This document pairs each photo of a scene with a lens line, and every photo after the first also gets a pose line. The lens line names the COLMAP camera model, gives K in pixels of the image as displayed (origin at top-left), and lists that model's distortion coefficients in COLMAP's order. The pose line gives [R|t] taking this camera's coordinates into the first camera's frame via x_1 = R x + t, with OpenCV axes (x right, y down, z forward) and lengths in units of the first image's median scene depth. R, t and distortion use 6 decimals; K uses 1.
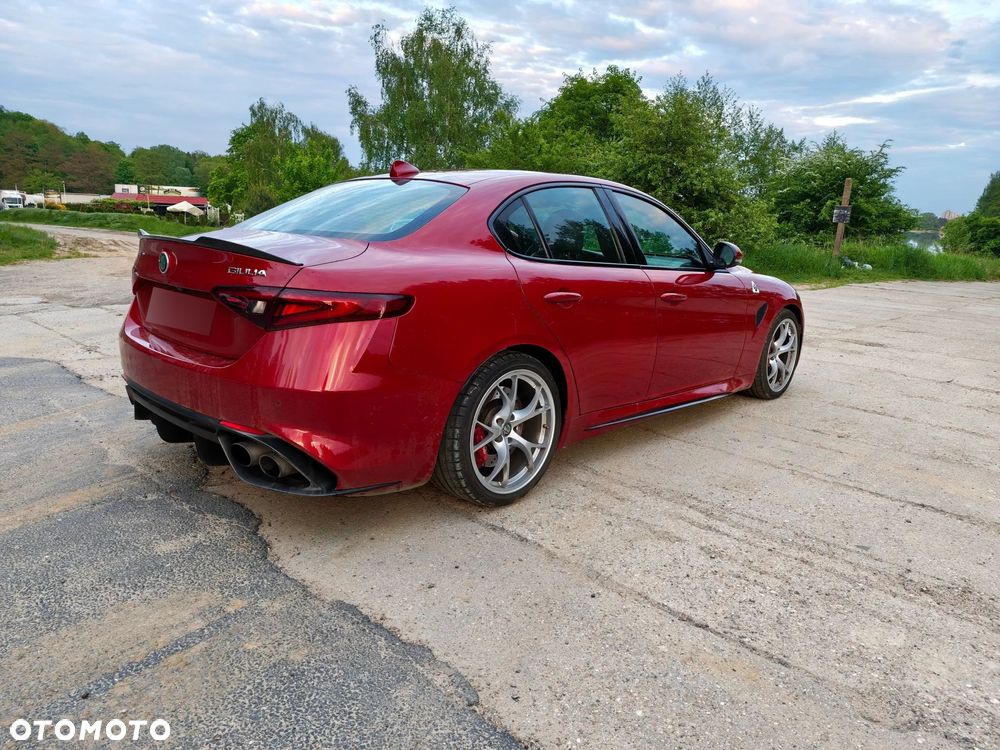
lens RADIAL K [[706.7, 0, 505.5], [0, 706.7, 374.7], [0, 0, 1]] dist [0.006289, -0.016288]
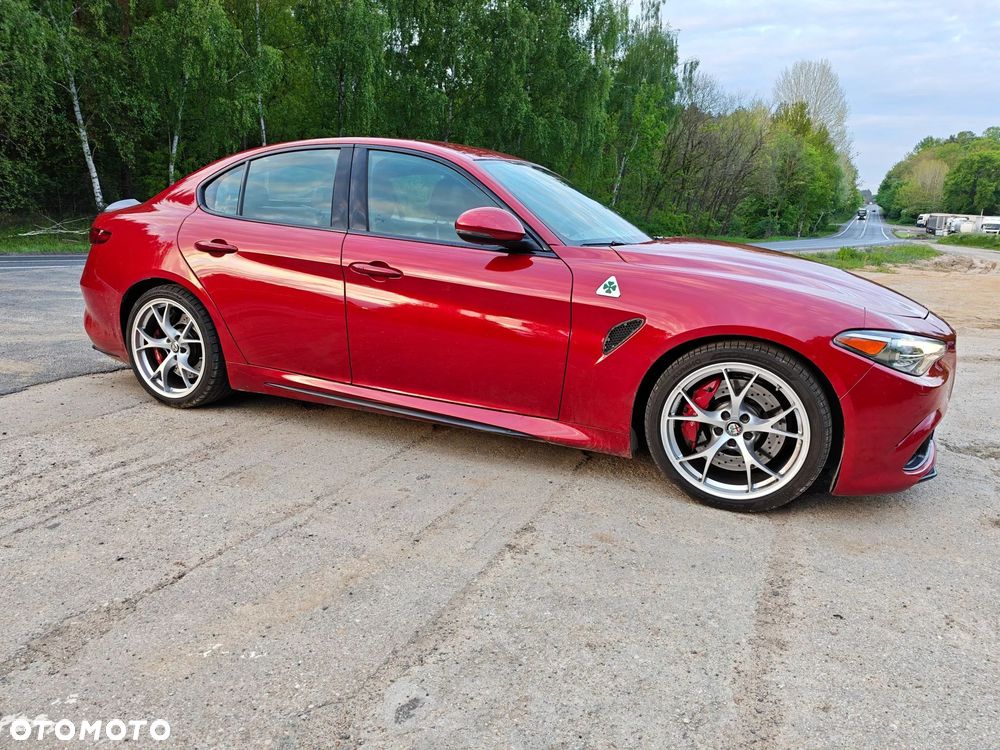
lens RADIAL K [[697.2, 0, 500.0], [0, 697.2, 375.0], [0, 0, 1]] dist [-0.000262, -0.006443]
pose [[0.325233, 0.190586, -0.926229, 0.106742], [-0.222354, 0.967430, 0.120987, -0.012207], [0.919120, 0.166602, 0.357018, 0.085857]]
